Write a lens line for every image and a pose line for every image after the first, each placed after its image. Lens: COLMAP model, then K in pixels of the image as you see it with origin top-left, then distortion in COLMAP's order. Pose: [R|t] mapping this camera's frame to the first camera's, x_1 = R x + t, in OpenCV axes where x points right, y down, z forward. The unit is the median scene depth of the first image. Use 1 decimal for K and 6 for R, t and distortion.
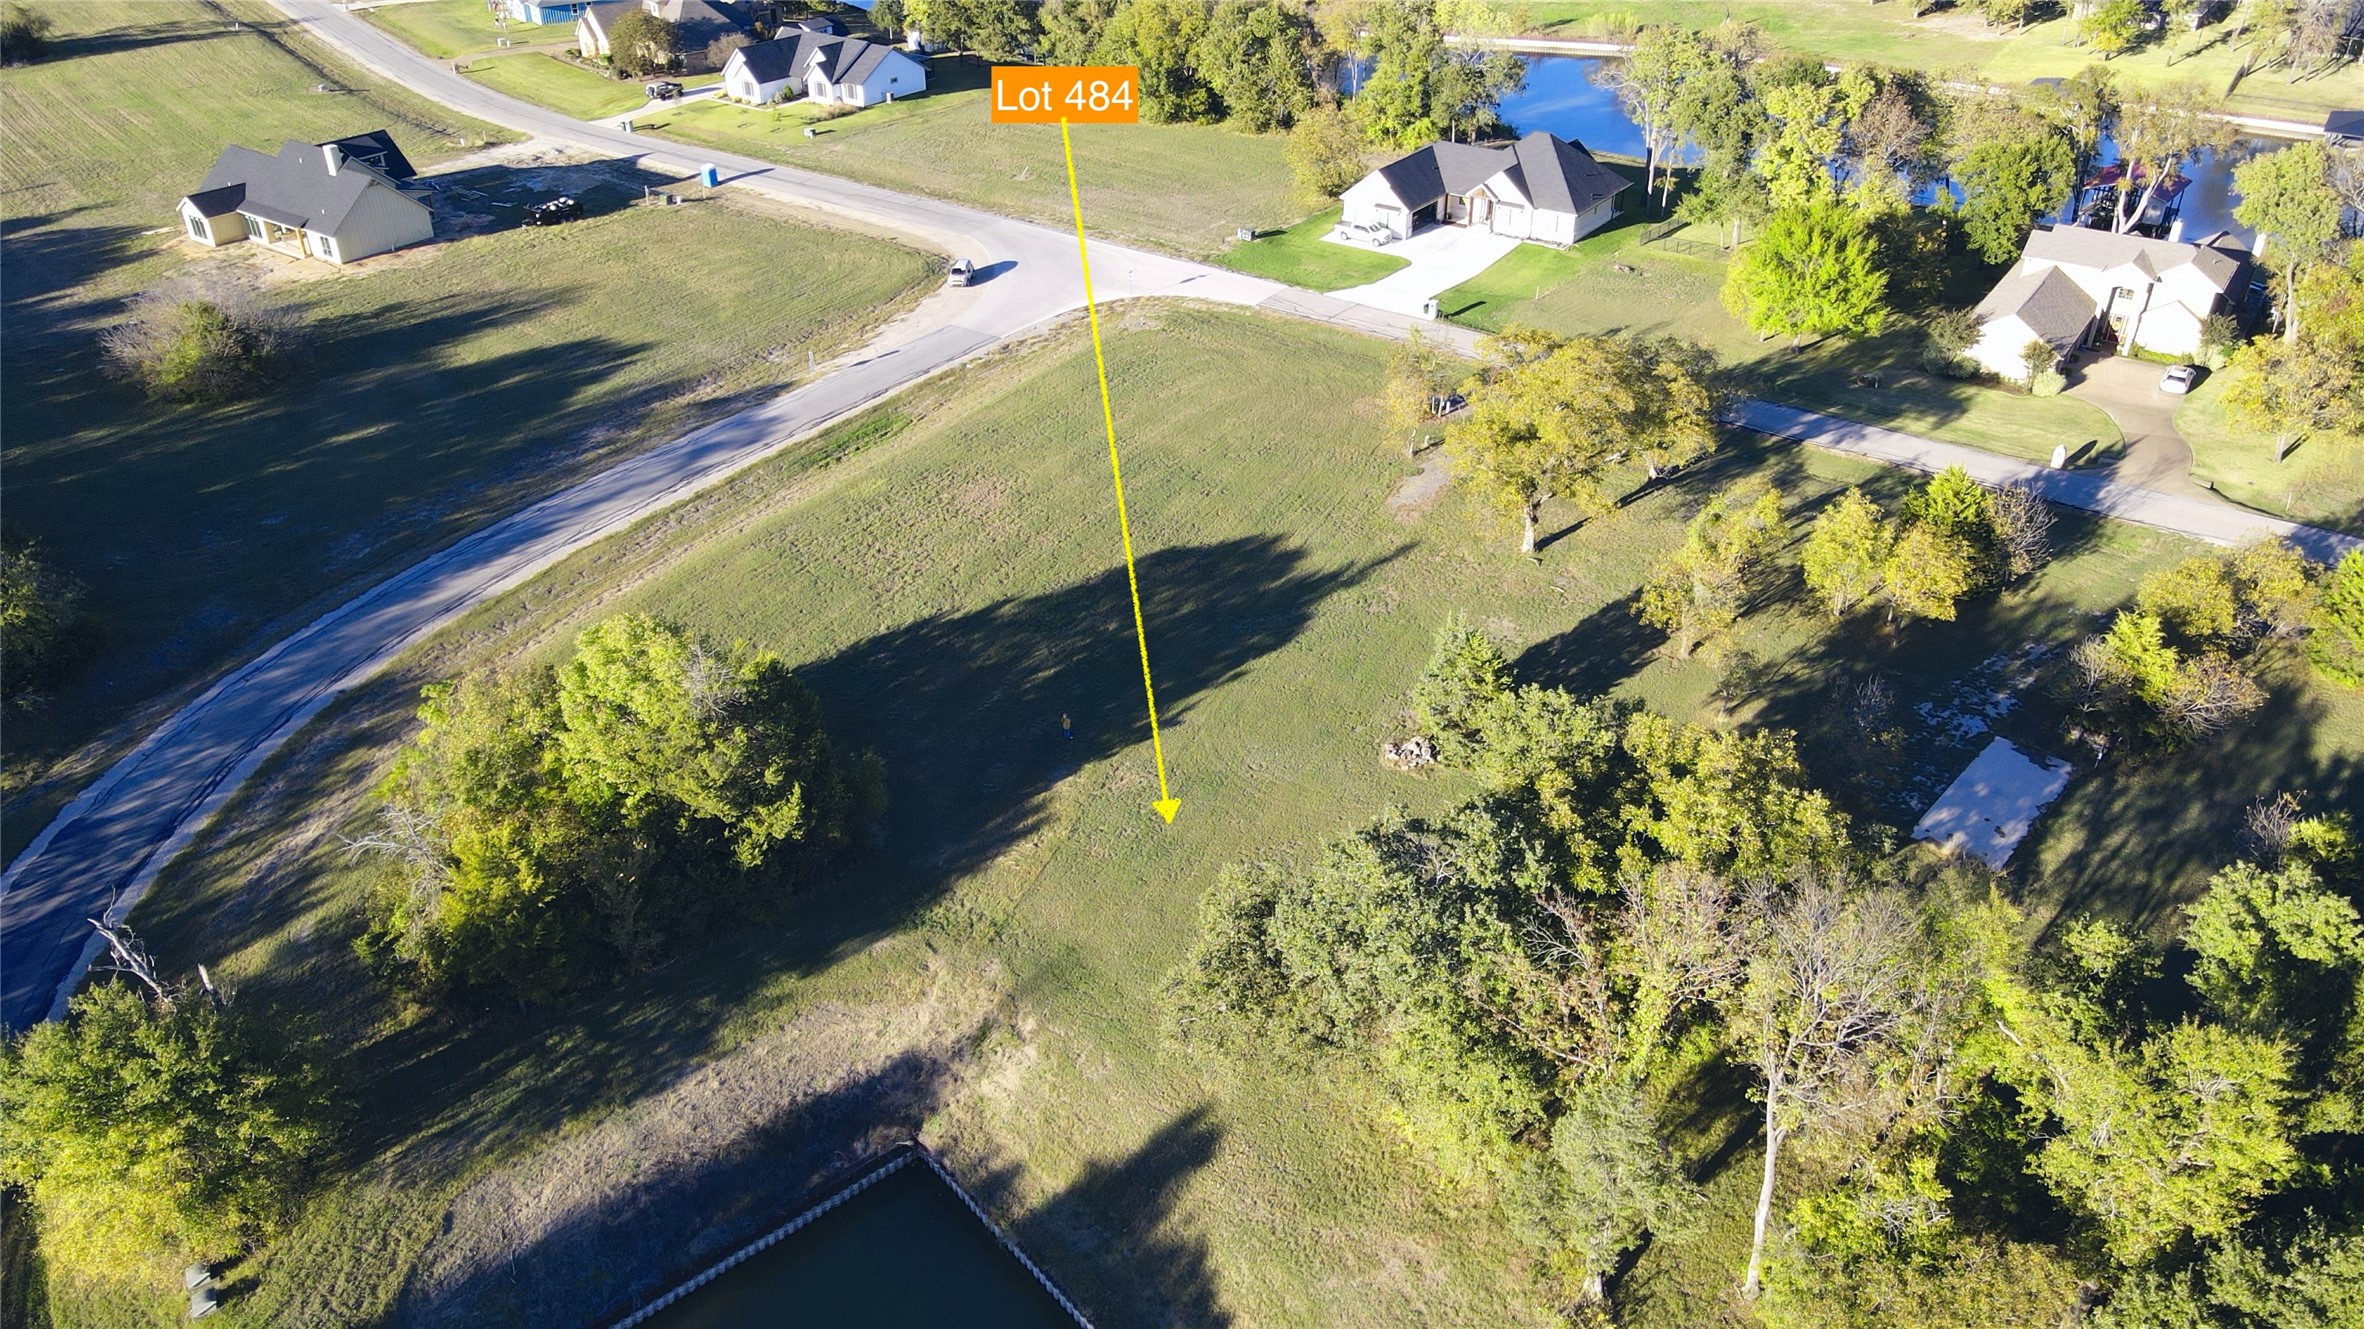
lens RADIAL K [[1686.0, 0, 1182.0], [0, 1686.0, 664.5], [0, 0, 1]] dist [0.000416, 0.025854]
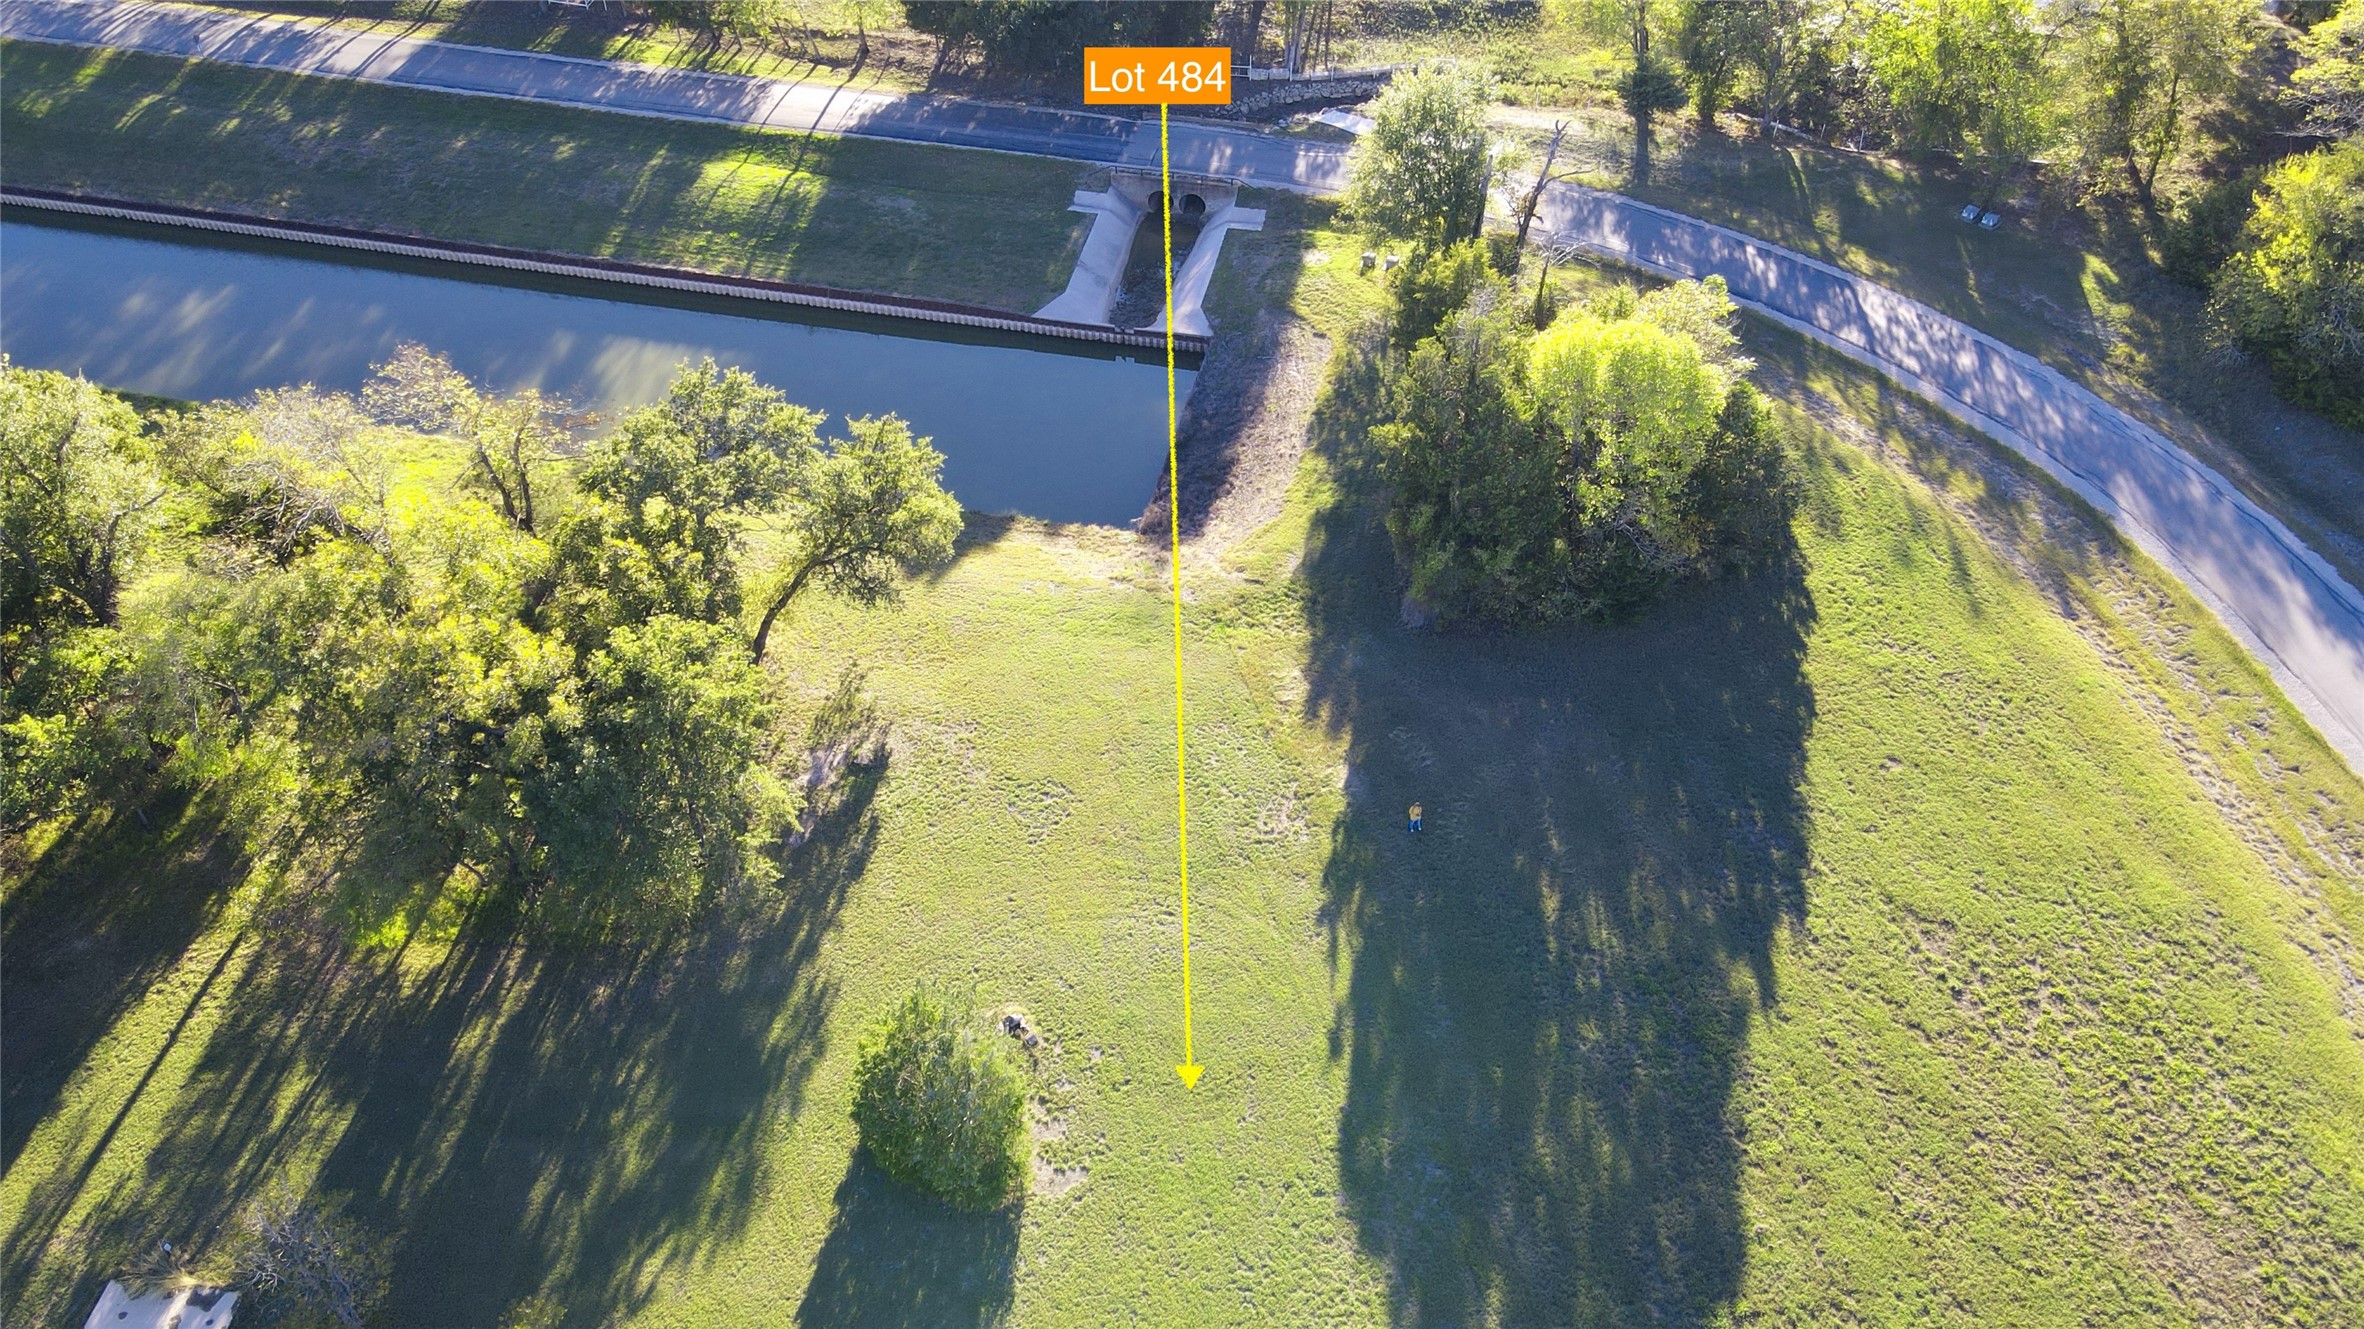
lens RADIAL K [[1738.8, 0, 1182.6], [0, 1738.8, 647.4], [0, 0, 1]] dist [-0.004704, 0.035621]
pose [[-0.799898, 0.404507, -0.443326, 0.287170], [-0.318639, 0.339728, 0.884904, -0.563775], [0.508559, 0.849093, -0.142856, 0.893571]]
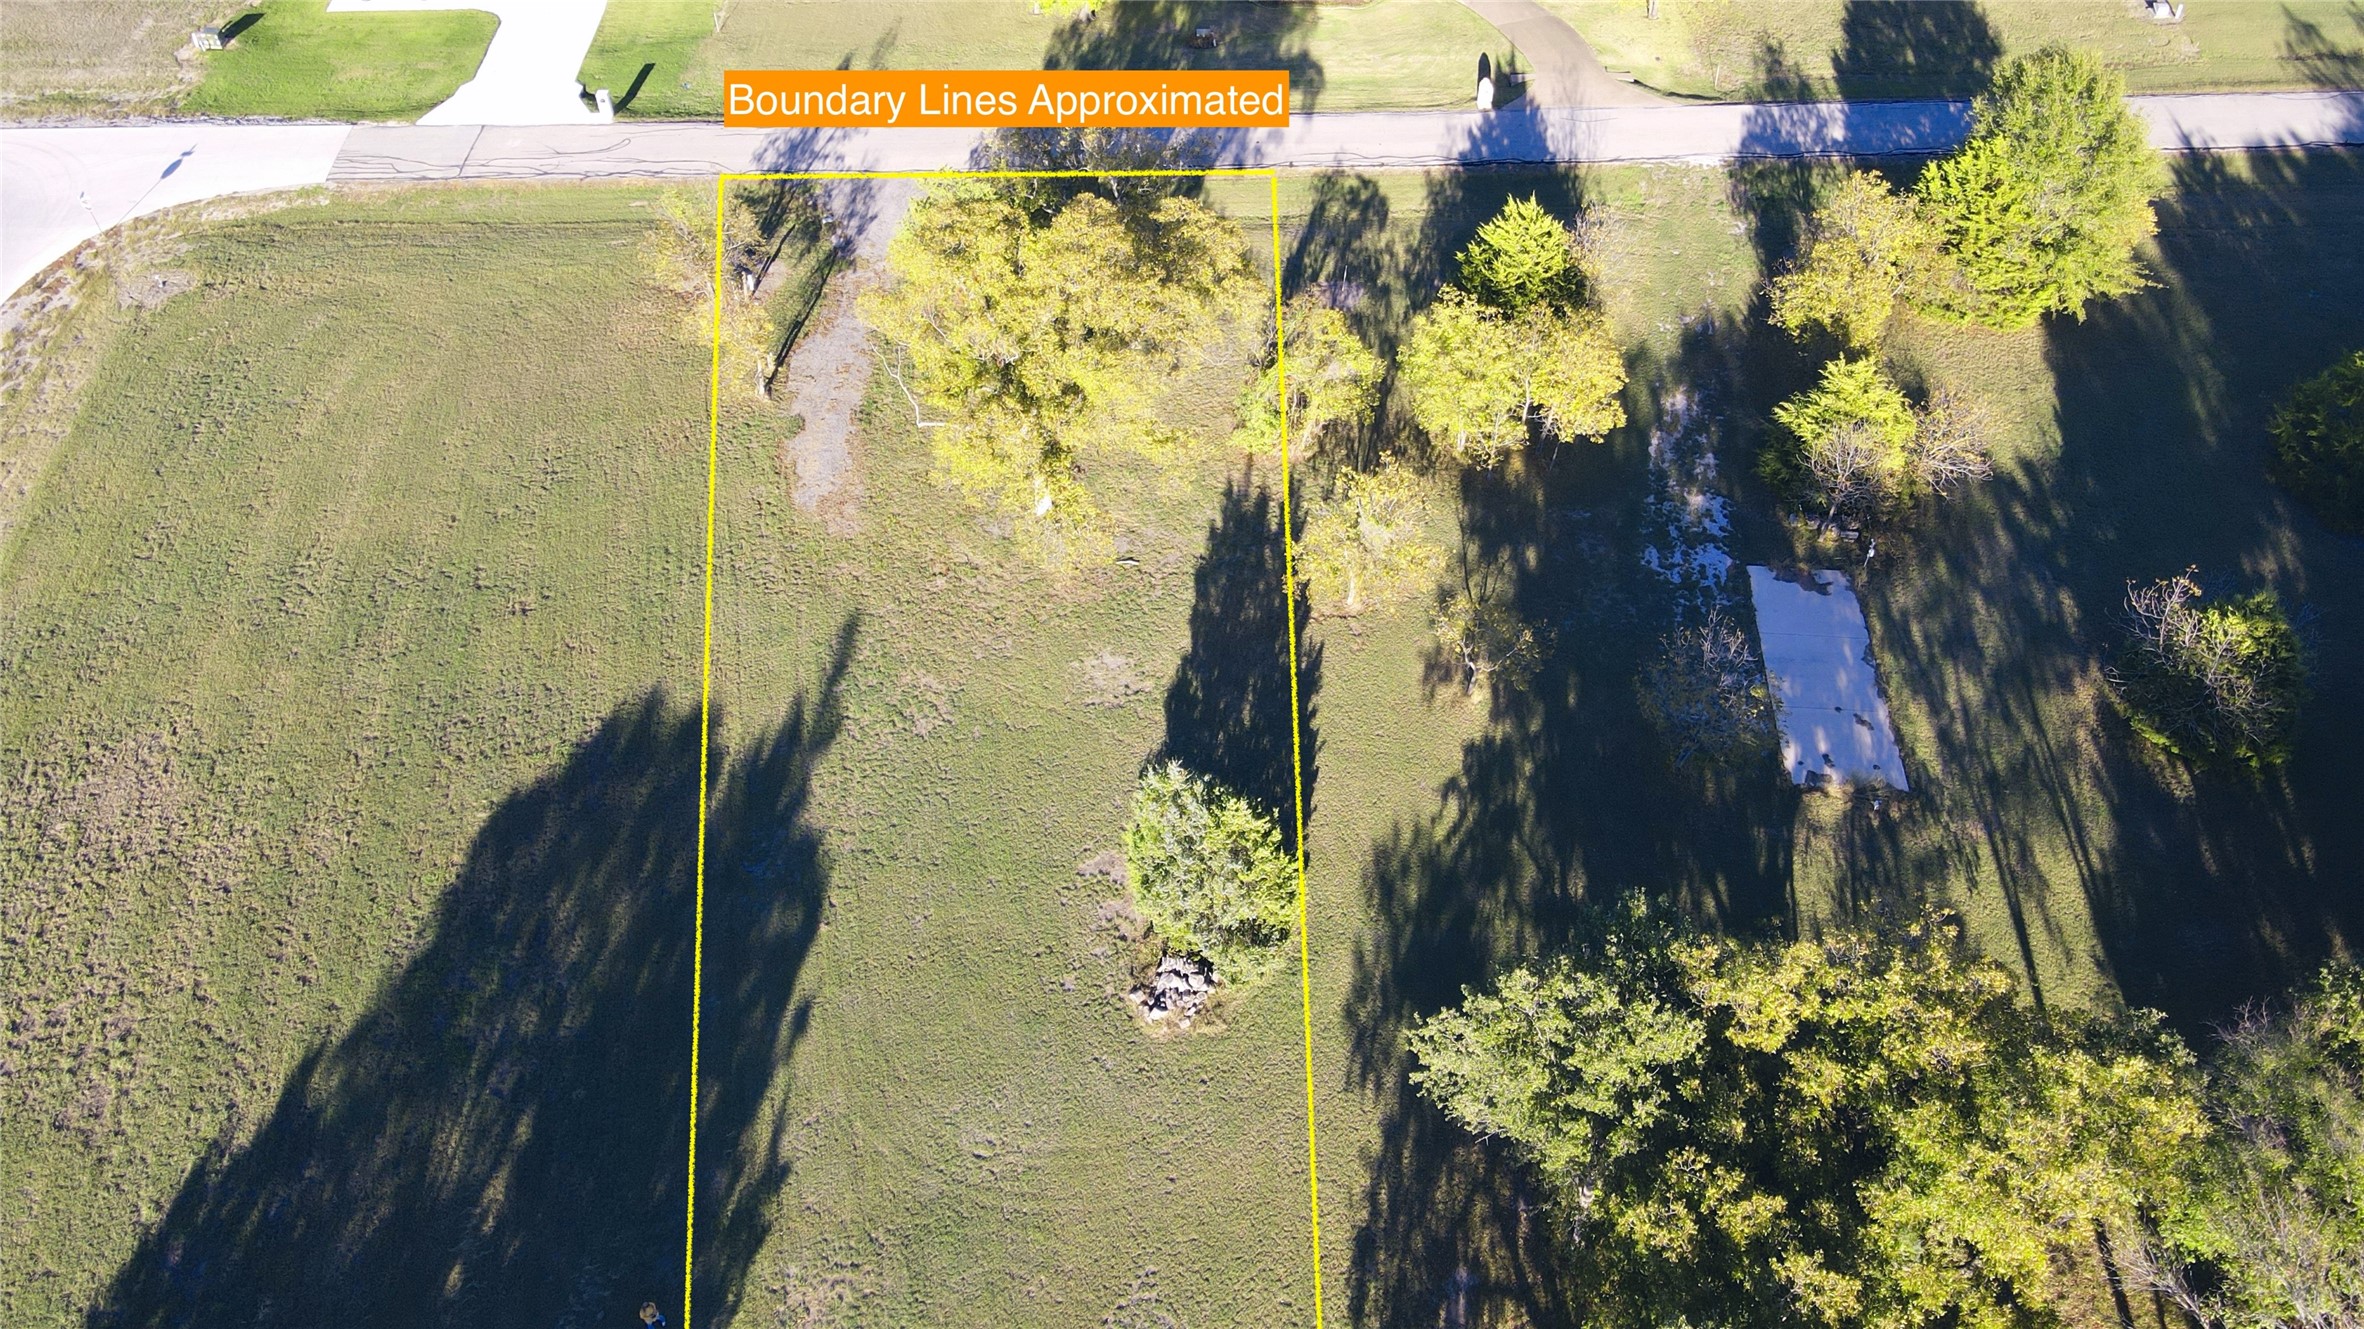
lens RADIAL K [[1702.8, 0, 1209.8], [0, 1702.8, 674.9], [0, 0, 1]] dist [0.054328, 0.000761]
pose [[0.793075, -0.446303, 0.414542, -0.057574], [0.312116, 0.882172, 0.352642, -0.247545], [-0.523083, -0.150287, 0.838927, 0.415468]]
